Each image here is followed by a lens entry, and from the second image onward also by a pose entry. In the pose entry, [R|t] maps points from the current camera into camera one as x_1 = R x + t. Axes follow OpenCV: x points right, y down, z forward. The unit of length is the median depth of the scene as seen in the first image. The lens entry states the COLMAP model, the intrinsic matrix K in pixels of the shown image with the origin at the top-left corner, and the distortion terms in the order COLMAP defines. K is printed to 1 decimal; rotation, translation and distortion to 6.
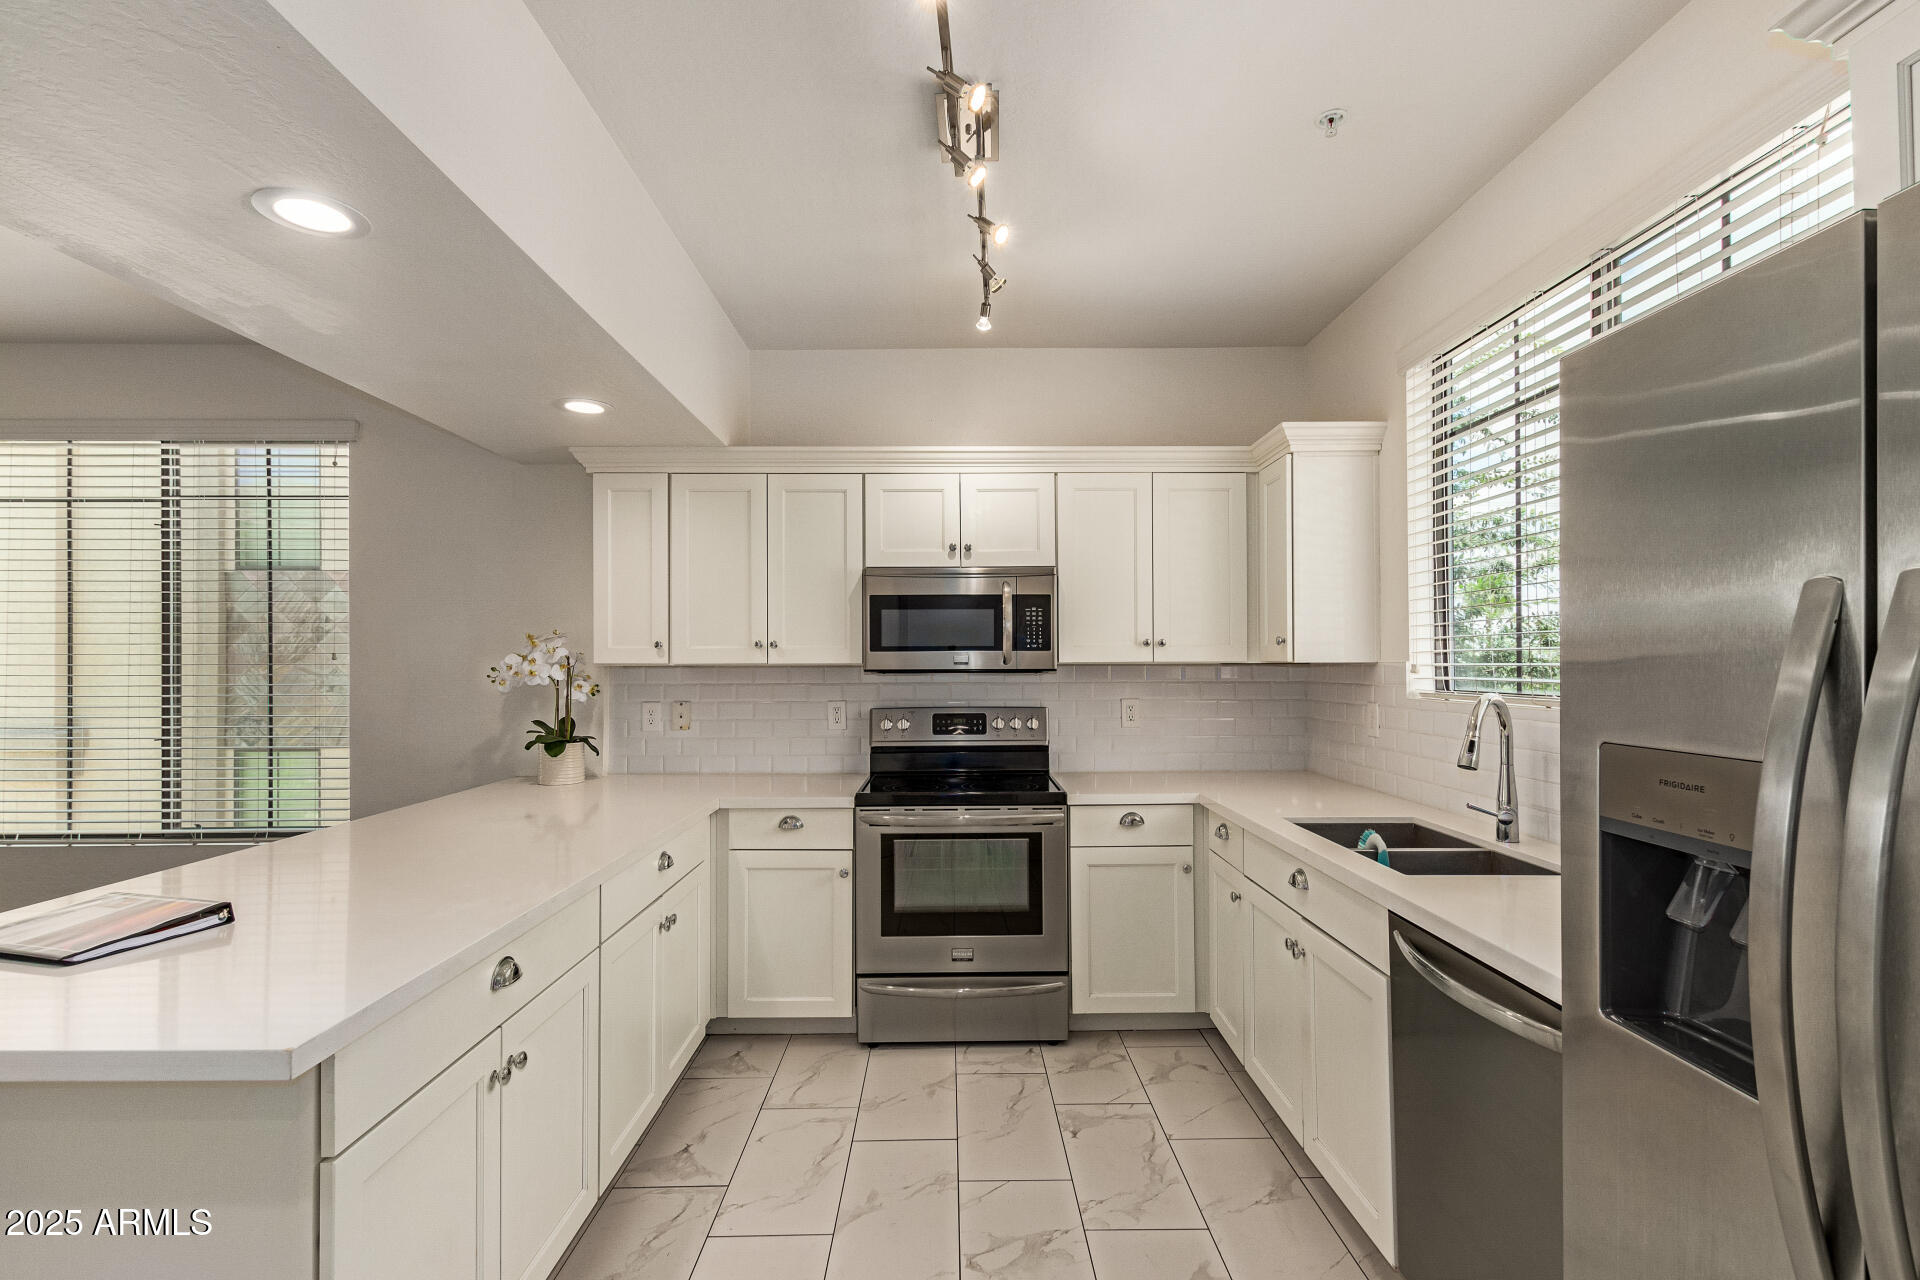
lens RADIAL K [[902.1, 0, 960.8], [0, 902.1, 630.4], [0, 0, 1]] dist [-0.004076, -0.000672]
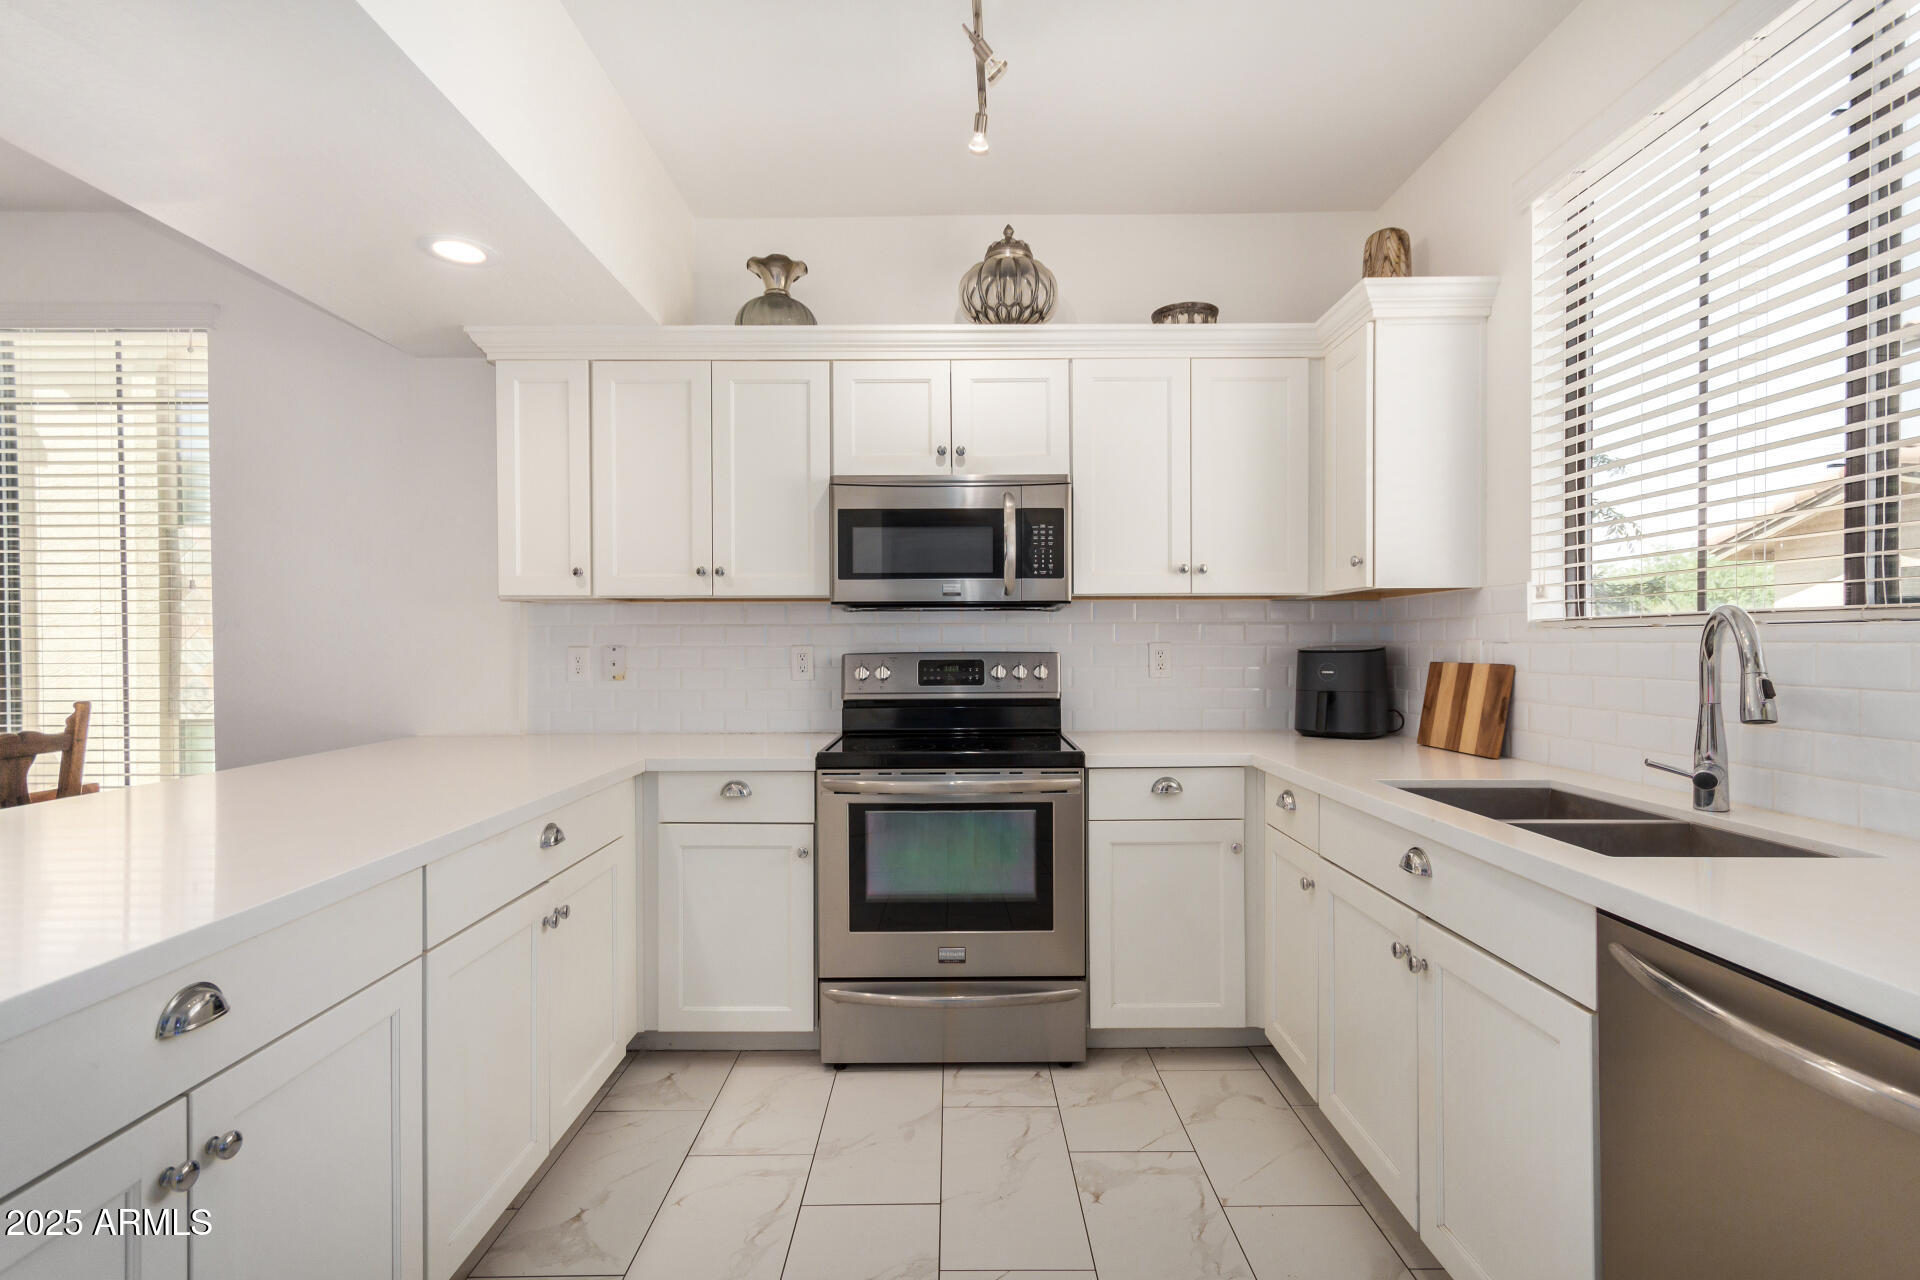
lens RADIAL K [[902.1, 0, 957.3], [0, 902.1, 642.3], [0, 0, 1]] dist [-0.004076, -0.000672]
pose [[0.999943, -0.000372, -0.010631, 0.014847], [0.000707, 0.999501, 0.031581, 0.058919], [0.010614, -0.031587, 0.999445, 0.212847]]
